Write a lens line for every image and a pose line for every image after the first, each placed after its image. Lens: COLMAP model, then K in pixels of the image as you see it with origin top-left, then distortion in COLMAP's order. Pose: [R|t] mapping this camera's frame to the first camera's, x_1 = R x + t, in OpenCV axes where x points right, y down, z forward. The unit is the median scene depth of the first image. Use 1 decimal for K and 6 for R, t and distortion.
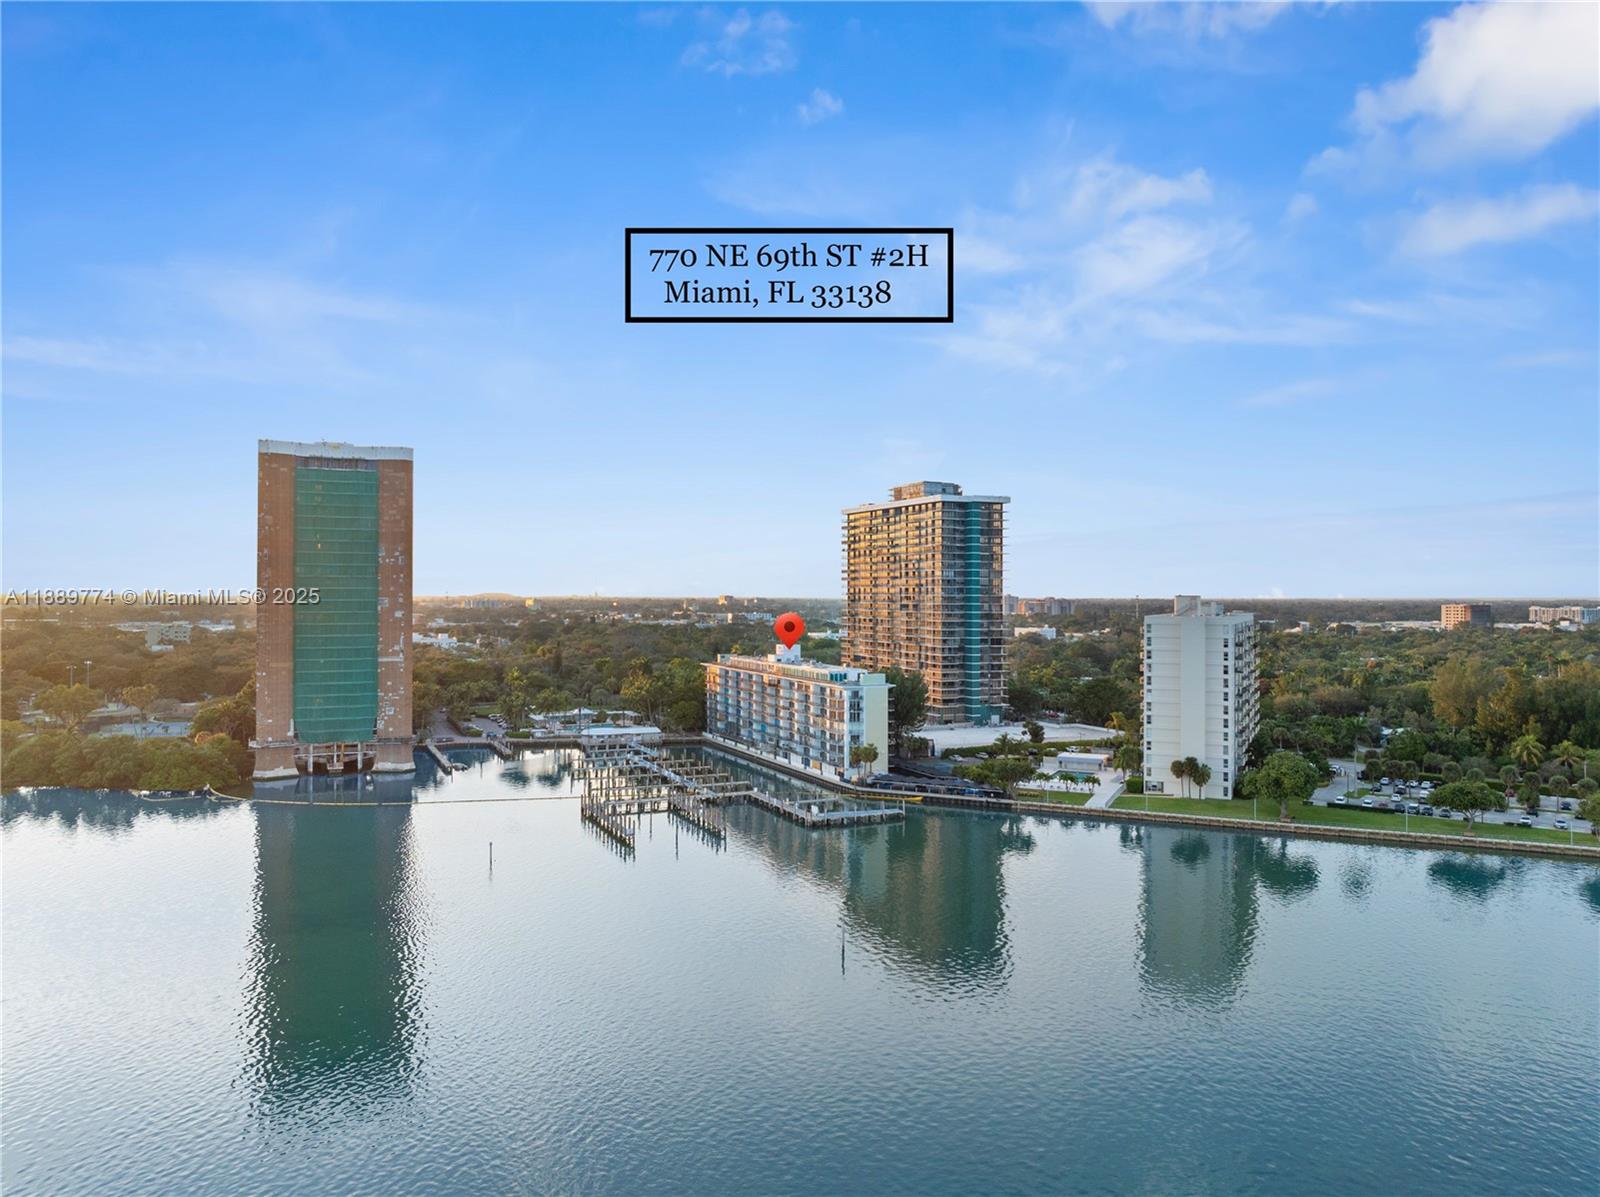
lens RADIAL K [[1135.4, 0, 800.9], [0, 1135.4, 607.9], [0, 0, 1]] dist [-0.031916, 0.007572]
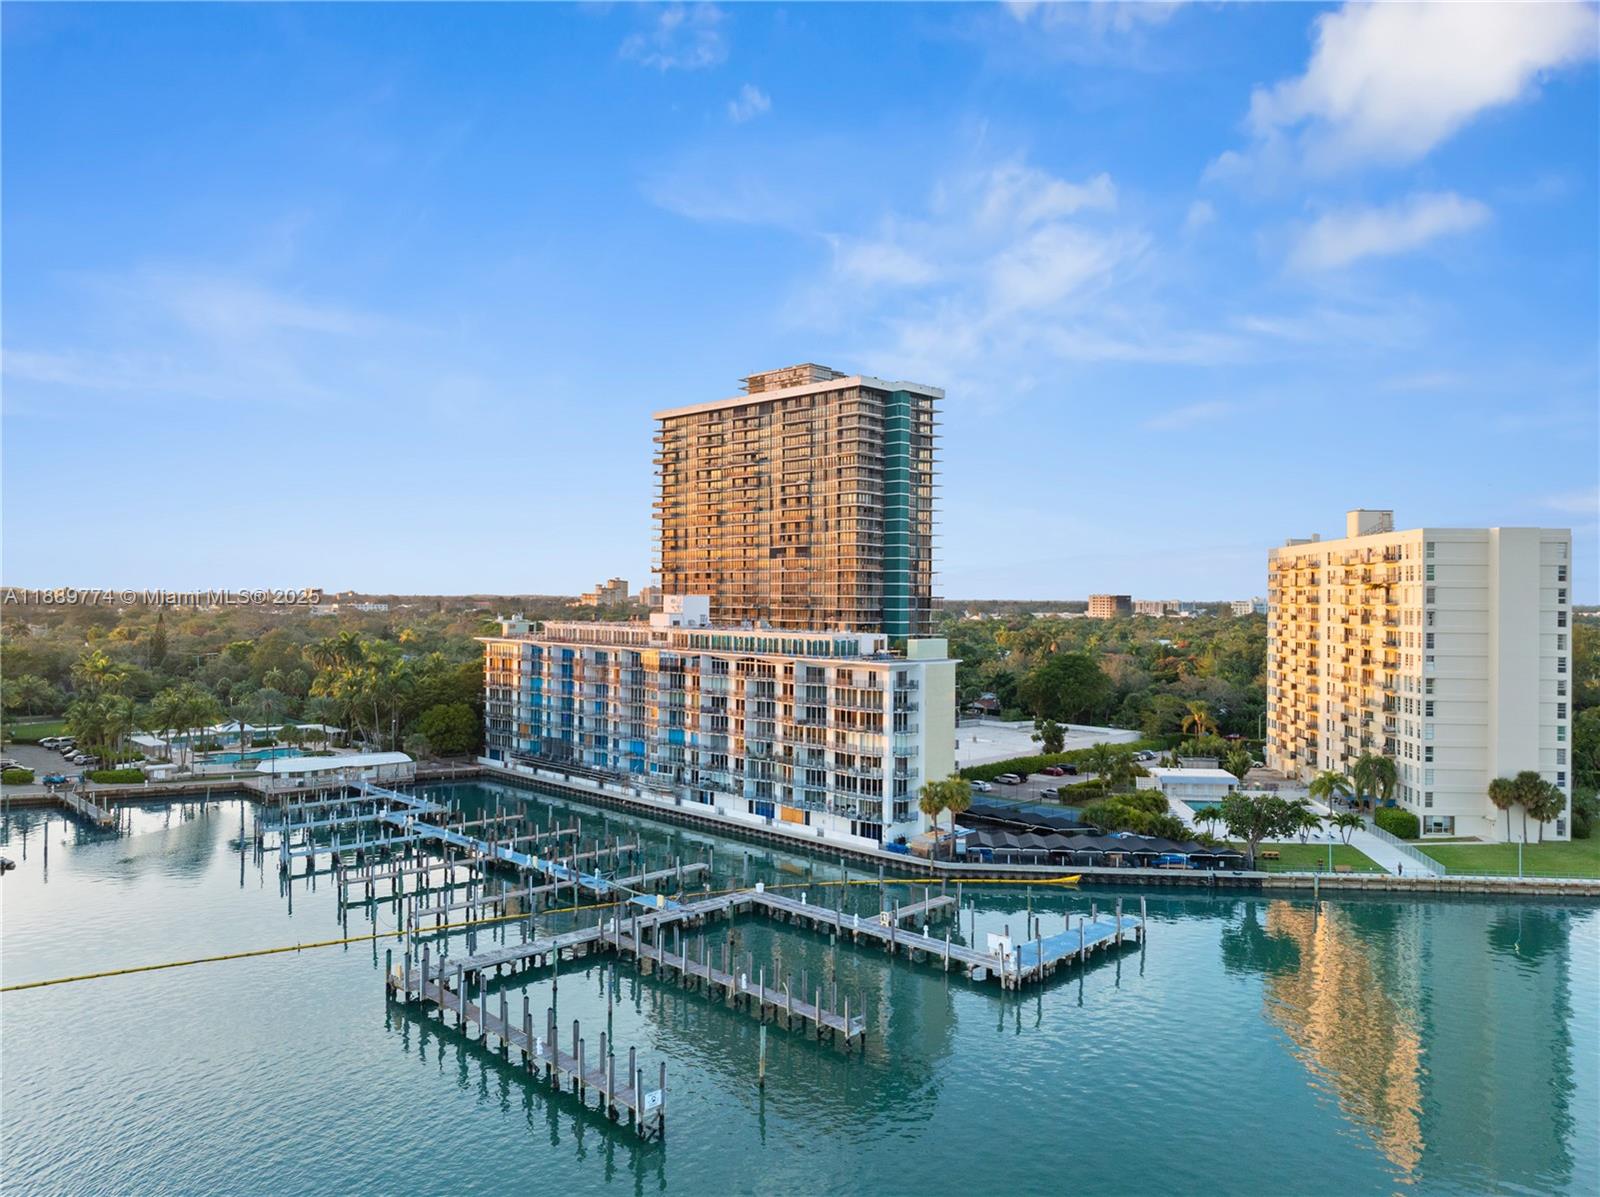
lens RADIAL K [[1135.4, 0, 811.5], [0, 1135.4, 599.8], [0, 0, 1]] dist [-0.031916, 0.007572]
pose [[0.936613, 0.005207, 0.350328, -0.136002], [-0.002345, 0.999960, -0.008593, 0.036099], [-0.350359, 0.007227, 0.936588, 0.422563]]
